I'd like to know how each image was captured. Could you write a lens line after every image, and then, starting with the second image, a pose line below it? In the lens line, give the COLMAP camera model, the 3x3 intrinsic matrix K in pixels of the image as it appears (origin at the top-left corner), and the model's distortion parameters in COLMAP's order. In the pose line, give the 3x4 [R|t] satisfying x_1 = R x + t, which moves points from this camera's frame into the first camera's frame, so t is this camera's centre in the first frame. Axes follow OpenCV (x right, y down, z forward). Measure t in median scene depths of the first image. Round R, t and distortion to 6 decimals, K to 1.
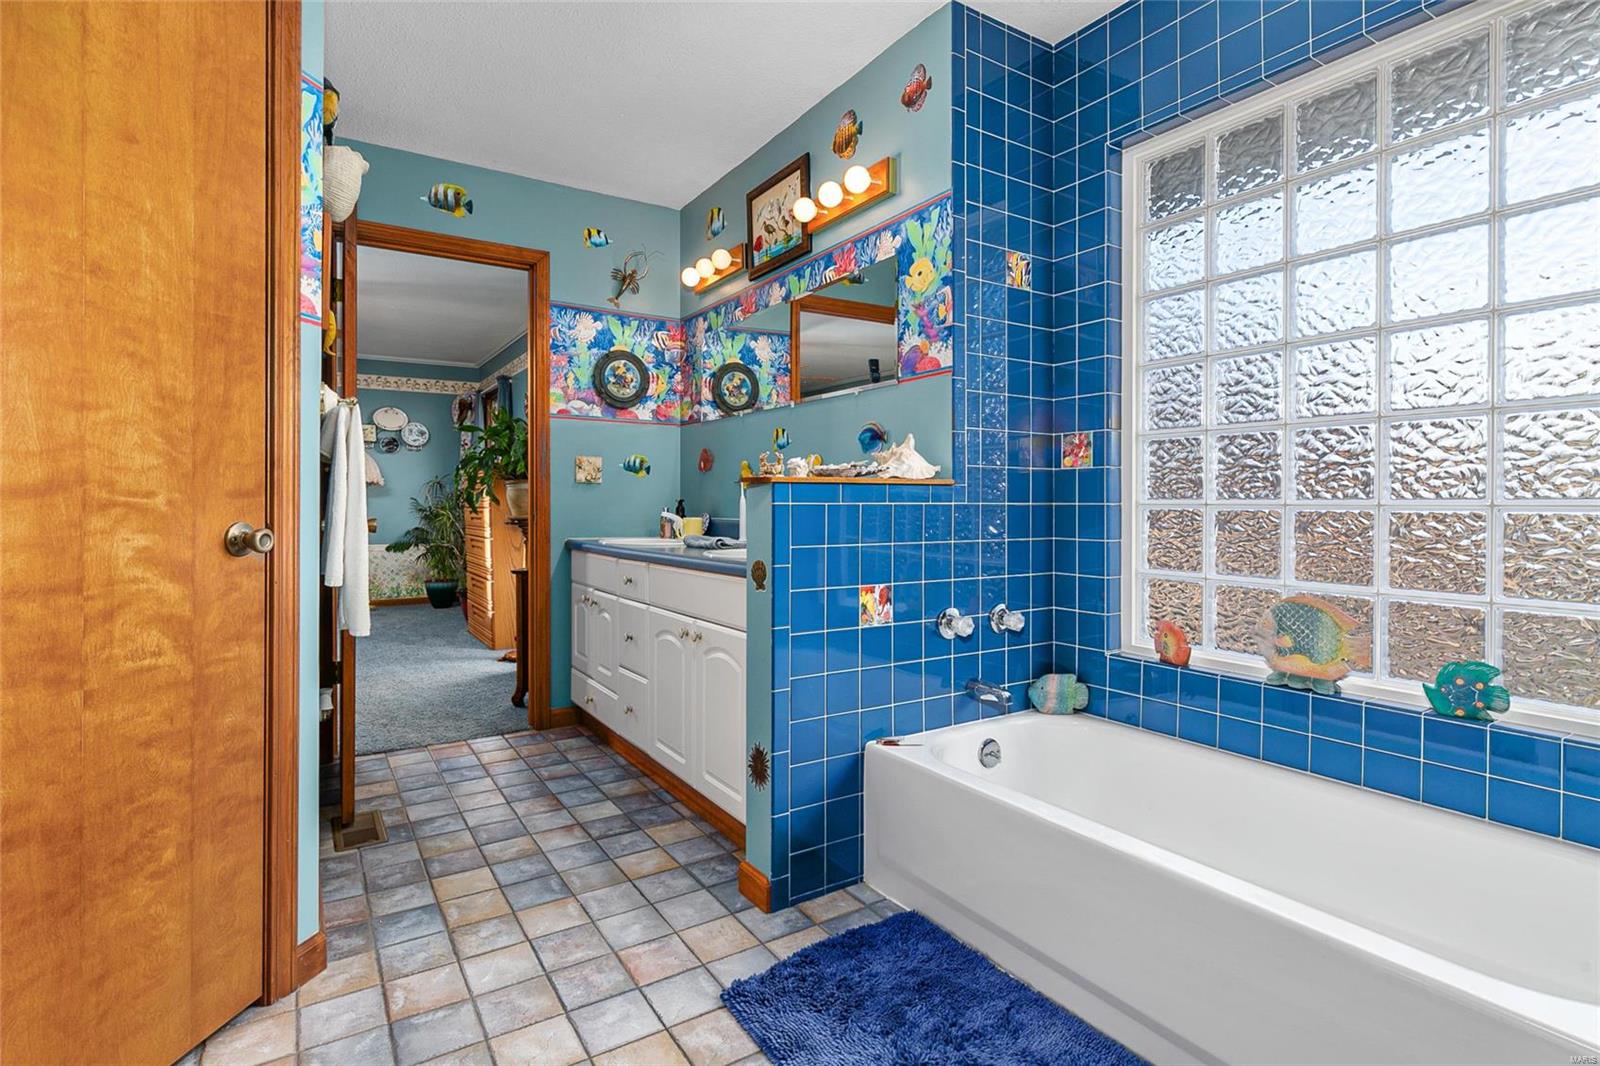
lens RADIAL K [[788.1, 0, 801.2], [0, 788.1, 509.1], [0, 0, 1]] dist [0.004790, -0.001317]
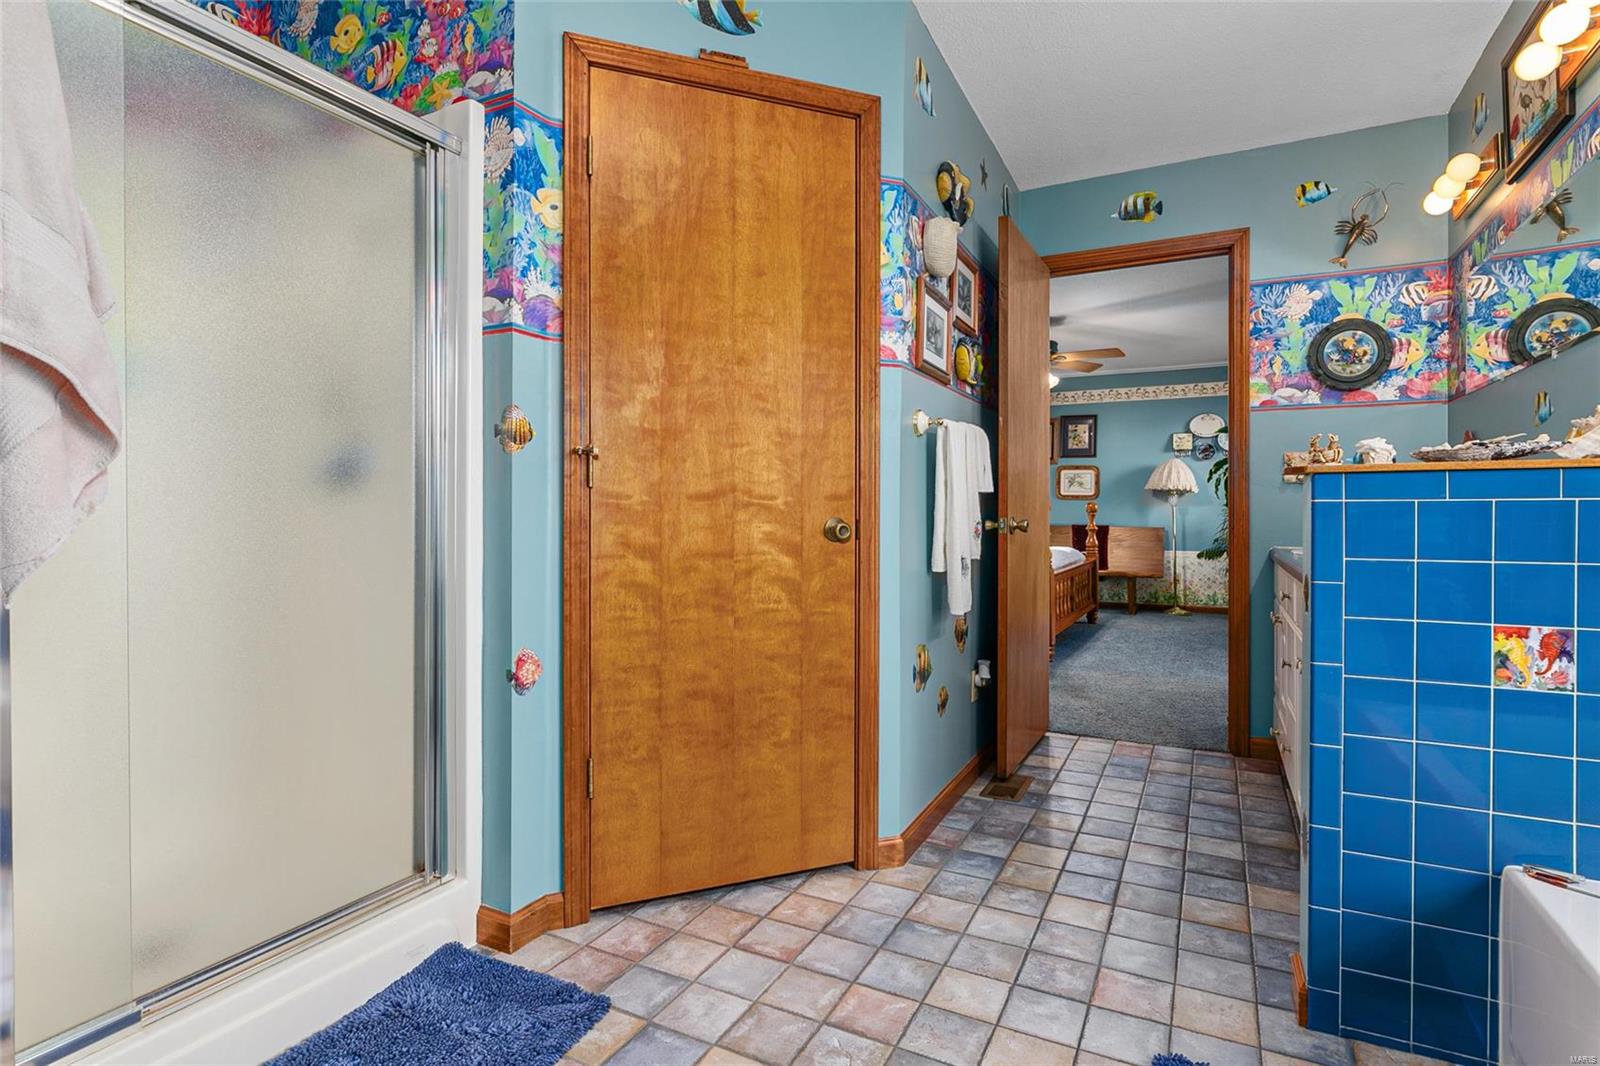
lens RADIAL K [[807.6, 0, 801.3], [0, 807.6, 521.3], [0, 0, 1]] dist [0.004366, -0.000286]
pose [[0.506873, 0.008790, -0.861976, 0.388697], [-0.005933, 0.999960, 0.006708, 0.010589], [0.862000, 0.001714, 0.506905, 0.164842]]
